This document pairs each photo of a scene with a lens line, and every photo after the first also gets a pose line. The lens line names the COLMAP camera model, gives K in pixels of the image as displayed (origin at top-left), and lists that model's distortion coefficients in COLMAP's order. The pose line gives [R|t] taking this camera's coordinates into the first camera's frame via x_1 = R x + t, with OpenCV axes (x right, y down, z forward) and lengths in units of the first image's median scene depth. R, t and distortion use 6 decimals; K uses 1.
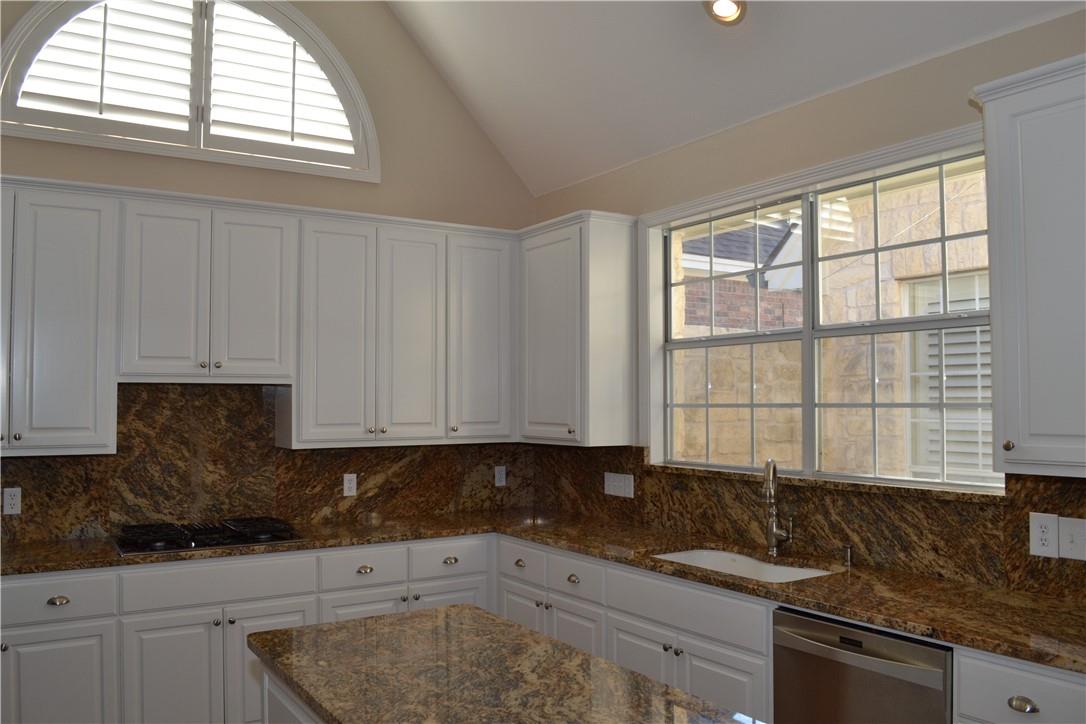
lens RADIAL K [[881.9, 0, 550.1], [0, 881.9, 367.7], [0, 0, 1]] dist [-0.083249, 0.036527]
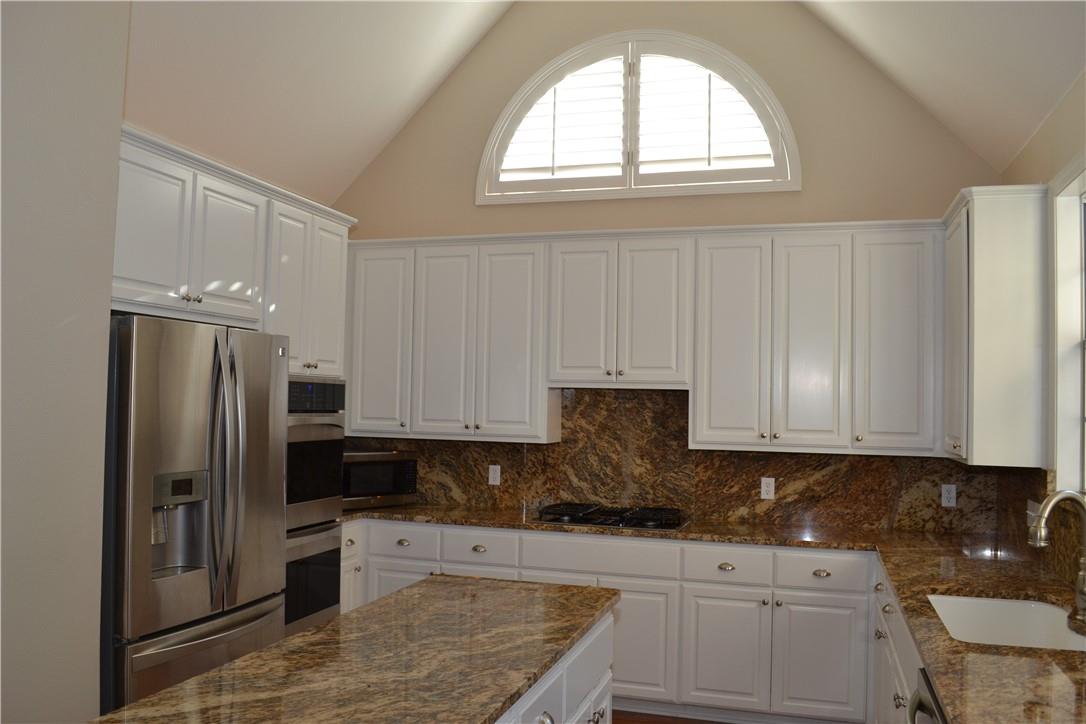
lens RADIAL K [[881.9, 0, 501.0], [0, 881.9, 368.7], [0, 0, 1]] dist [-0.083249, 0.036527]
pose [[0.623908, -0.012269, -0.781402, 0.410568], [0.004803, 0.999918, -0.011866, 0.004278], [0.781483, 0.003650, 0.623916, 0.125244]]
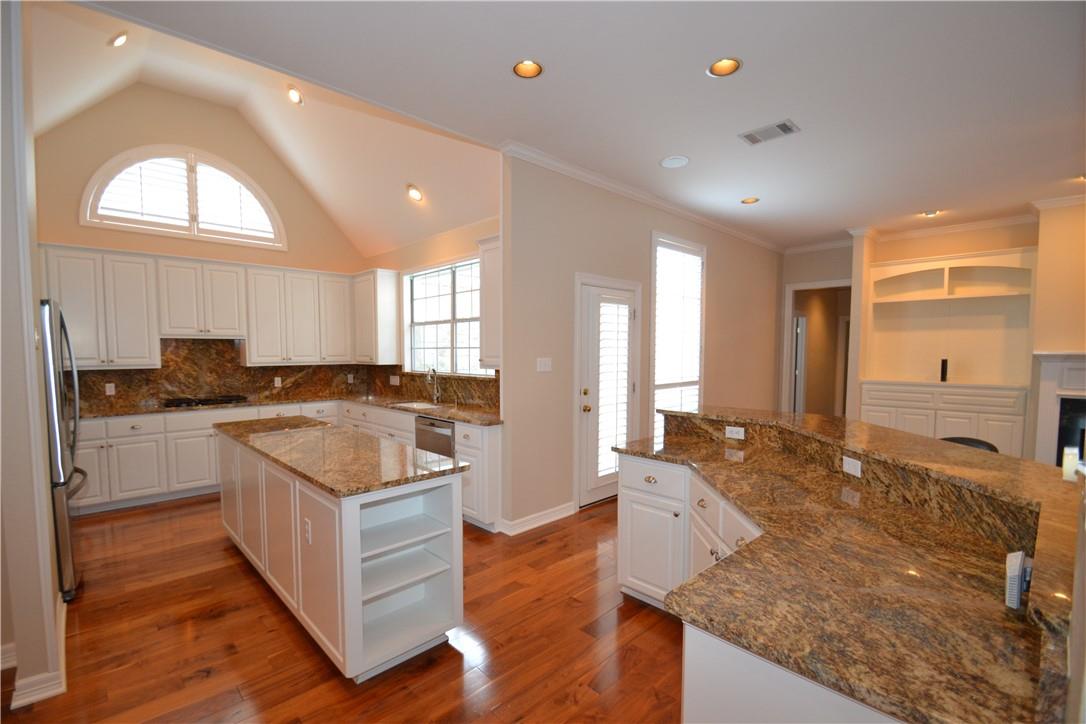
lens RADIAL K [[482.6, 0, 538.8], [0, 482.6, 378.7], [0, 0, 1]] dist [0.008407, -0.007703]
pose [[0.982527, -0.009510, 0.185876, 0.238090], [-0.008880, 0.995161, 0.097859, -0.009750], [-0.185907, -0.097800, 0.977688, -0.434732]]
